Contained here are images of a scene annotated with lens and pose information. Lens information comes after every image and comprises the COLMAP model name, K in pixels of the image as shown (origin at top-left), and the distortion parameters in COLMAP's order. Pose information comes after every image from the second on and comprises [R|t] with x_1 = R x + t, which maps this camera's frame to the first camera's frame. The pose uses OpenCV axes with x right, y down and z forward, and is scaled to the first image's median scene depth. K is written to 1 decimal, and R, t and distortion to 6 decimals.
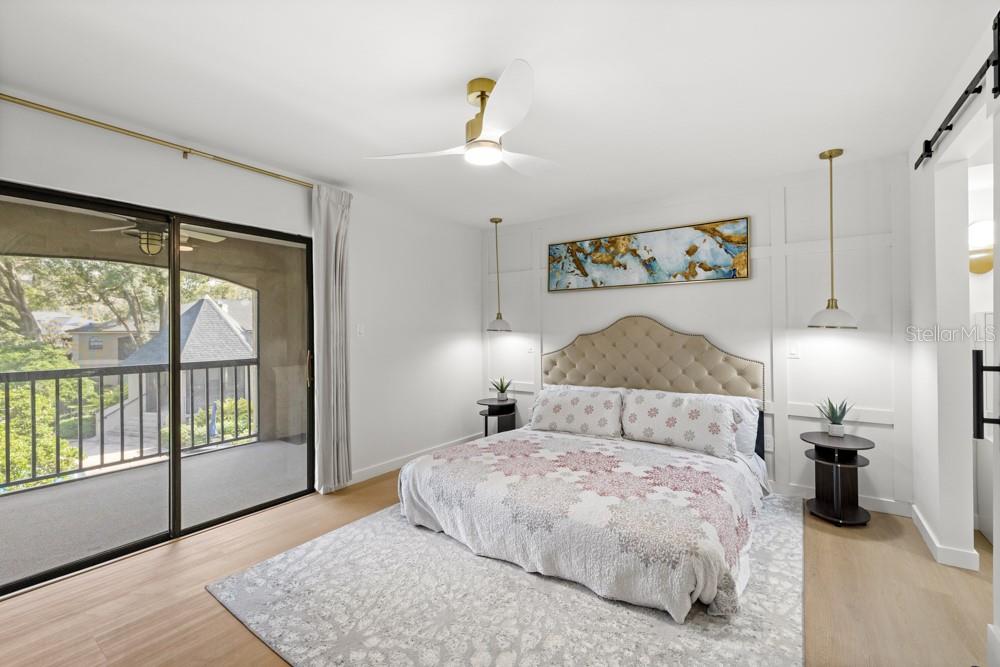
lens RADIAL K [[424.5, 0, 495.7], [0, 424.5, 332.4], [0, 0, 1]] dist [-0.000184, 0.000029]
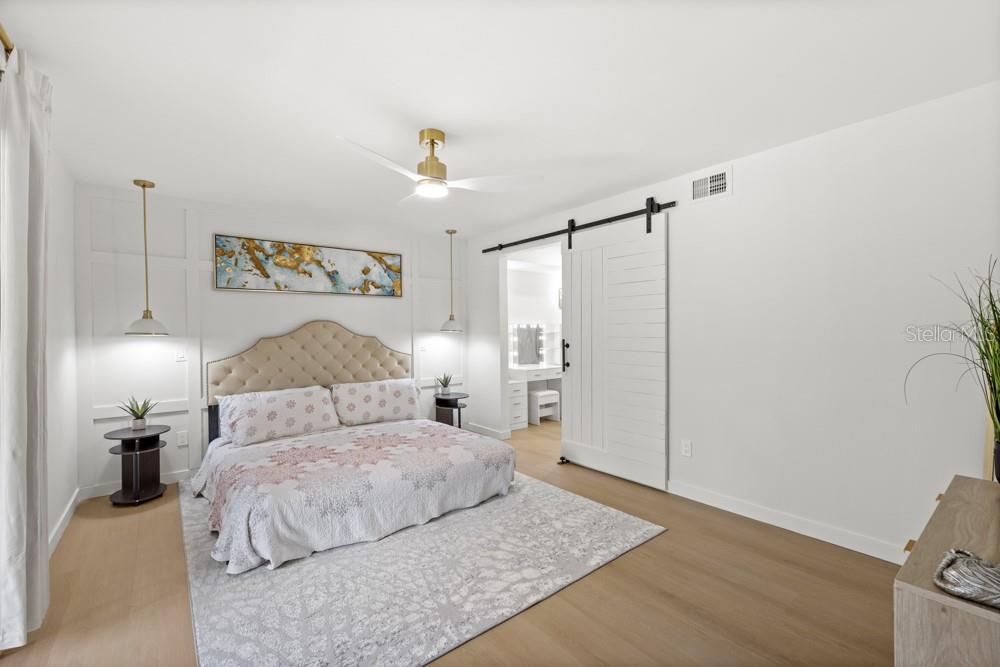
lens RADIAL K [[429.8, 0, 484.5], [0, 429.8, 334.9], [0, 0, 1]] dist [-0.000602, -0.000040]
pose [[0.289948, -0.005134, 0.957029, -0.675001], [0.009640, 0.999951, 0.002444, 0.000877], [-0.956994, 0.008517, 0.289983, 0.280310]]
